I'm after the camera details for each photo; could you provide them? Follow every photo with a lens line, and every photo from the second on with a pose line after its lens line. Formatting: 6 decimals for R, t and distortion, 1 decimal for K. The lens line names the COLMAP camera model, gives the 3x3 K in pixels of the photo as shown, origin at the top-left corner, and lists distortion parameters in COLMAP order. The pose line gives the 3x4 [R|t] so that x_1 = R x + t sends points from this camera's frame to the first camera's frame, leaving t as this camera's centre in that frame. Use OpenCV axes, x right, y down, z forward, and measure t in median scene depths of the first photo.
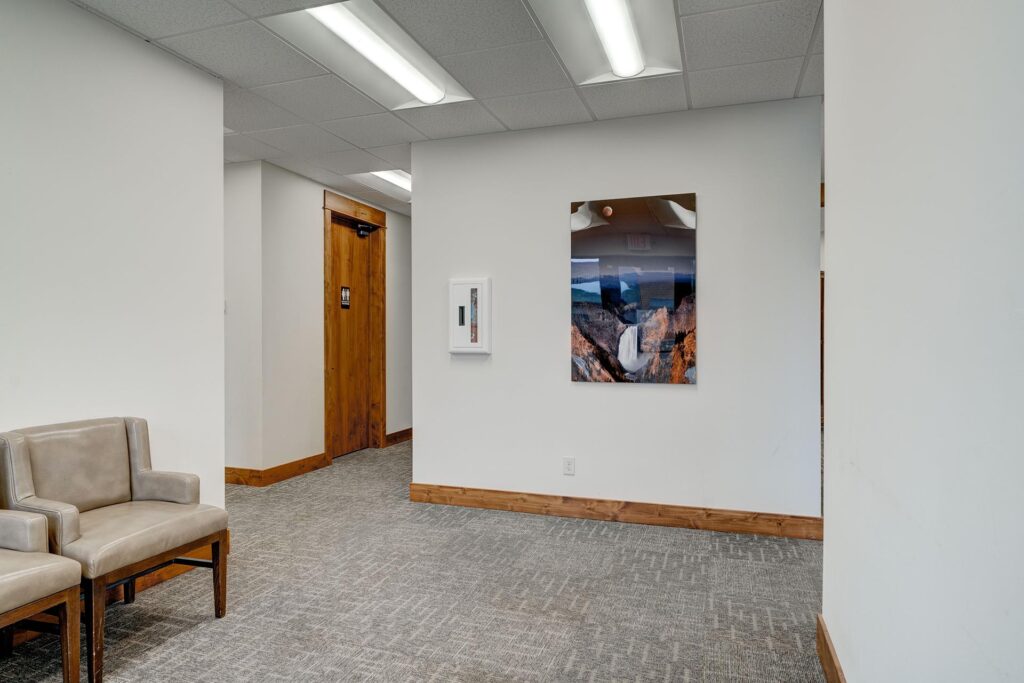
lens RADIAL K [[616.6, 0, 512.0], [0, 616.6, 341.5], [0, 0, 1]] dist [0.002736, 0.000941]
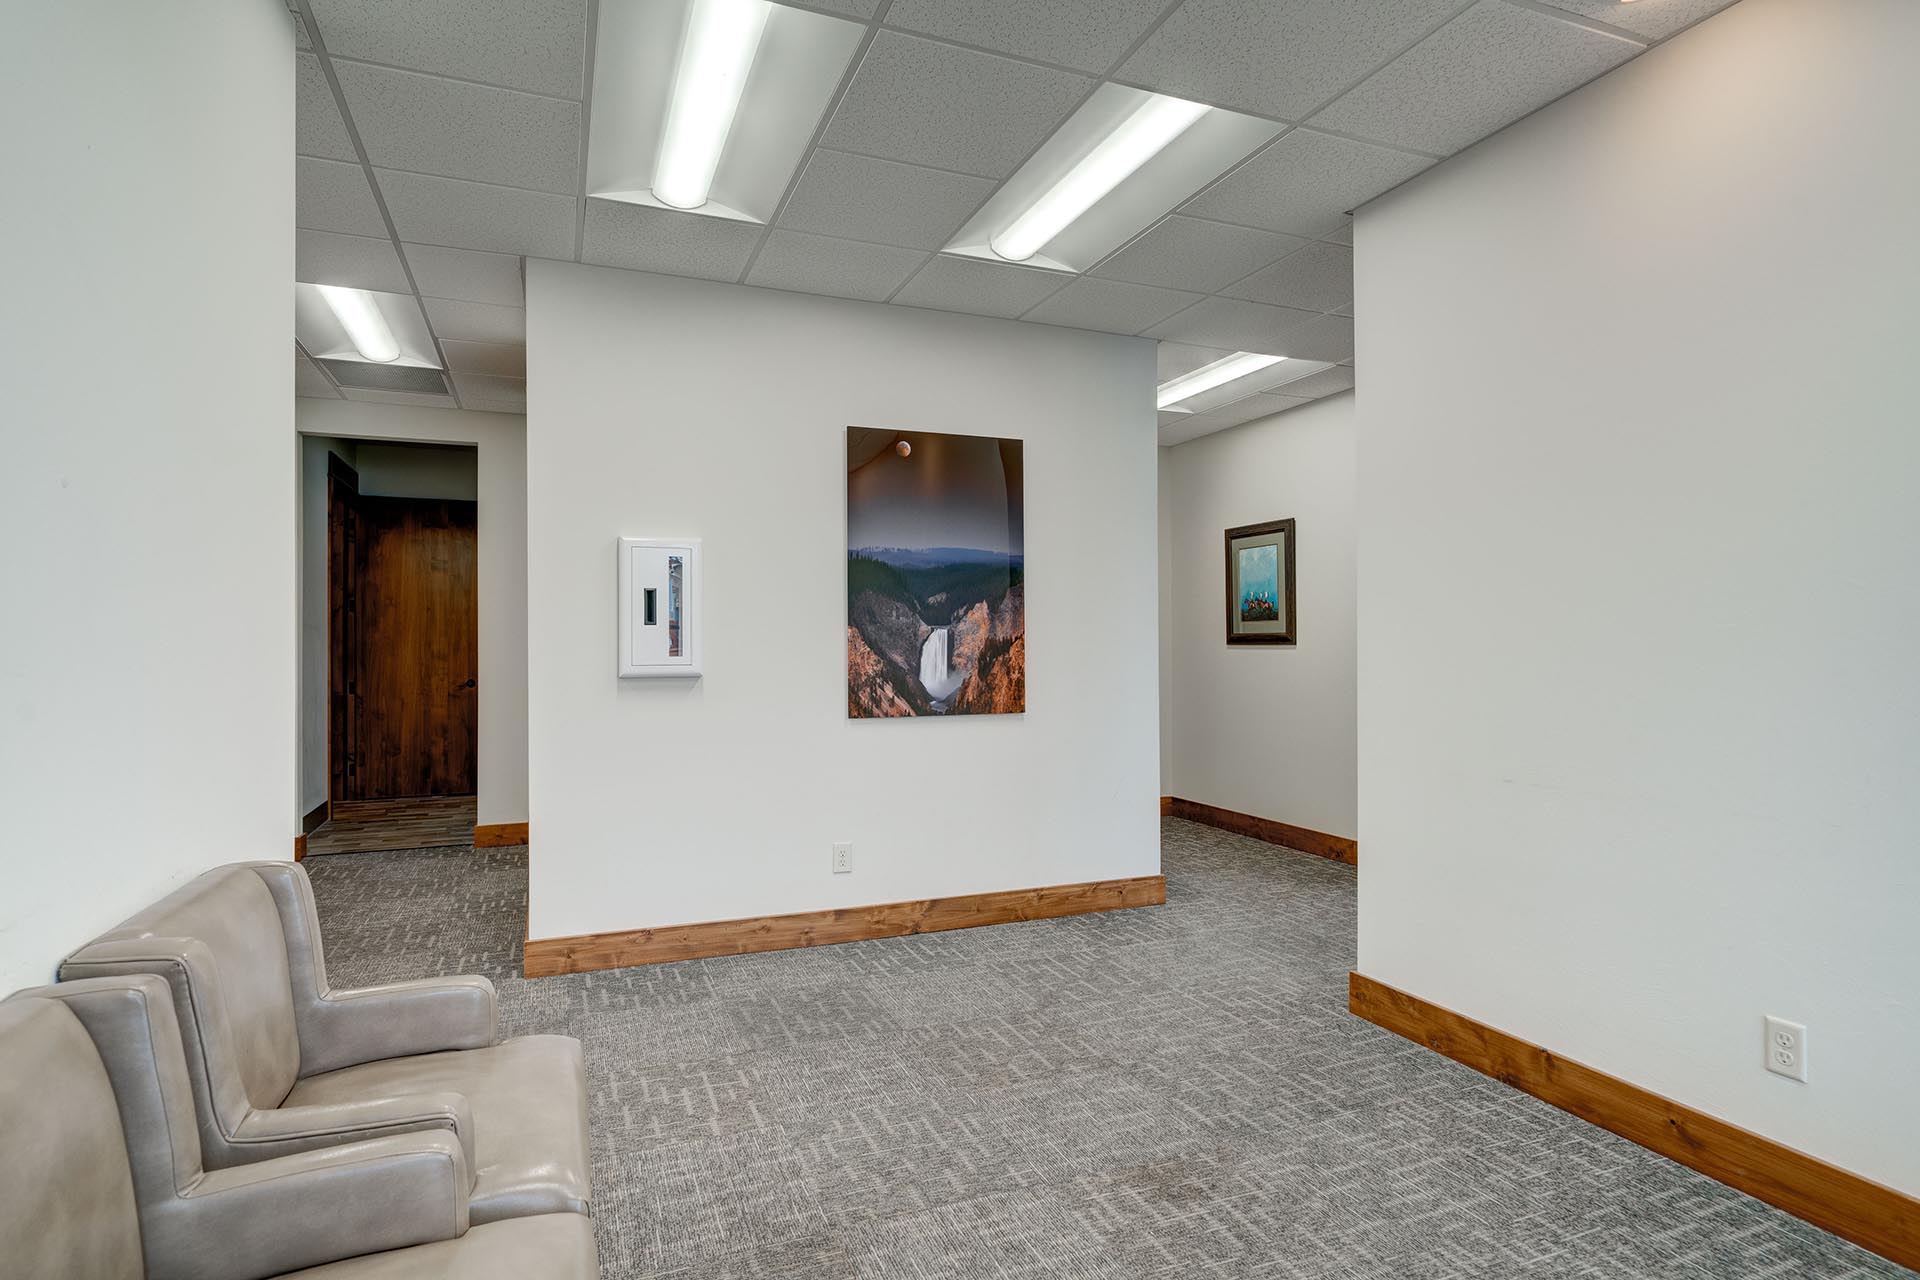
lens RADIAL K [[1005.9, 0, 970.6], [0, 1005.9, 642.4], [0, 0, 1]] dist [0.003276, -0.000029]
pose [[0.752302, 0.000483, 0.658818, -0.480657], [0.005132, 0.999965, -0.006594, -0.003637], [-0.658798, 0.008342, 0.752274, 0.175284]]
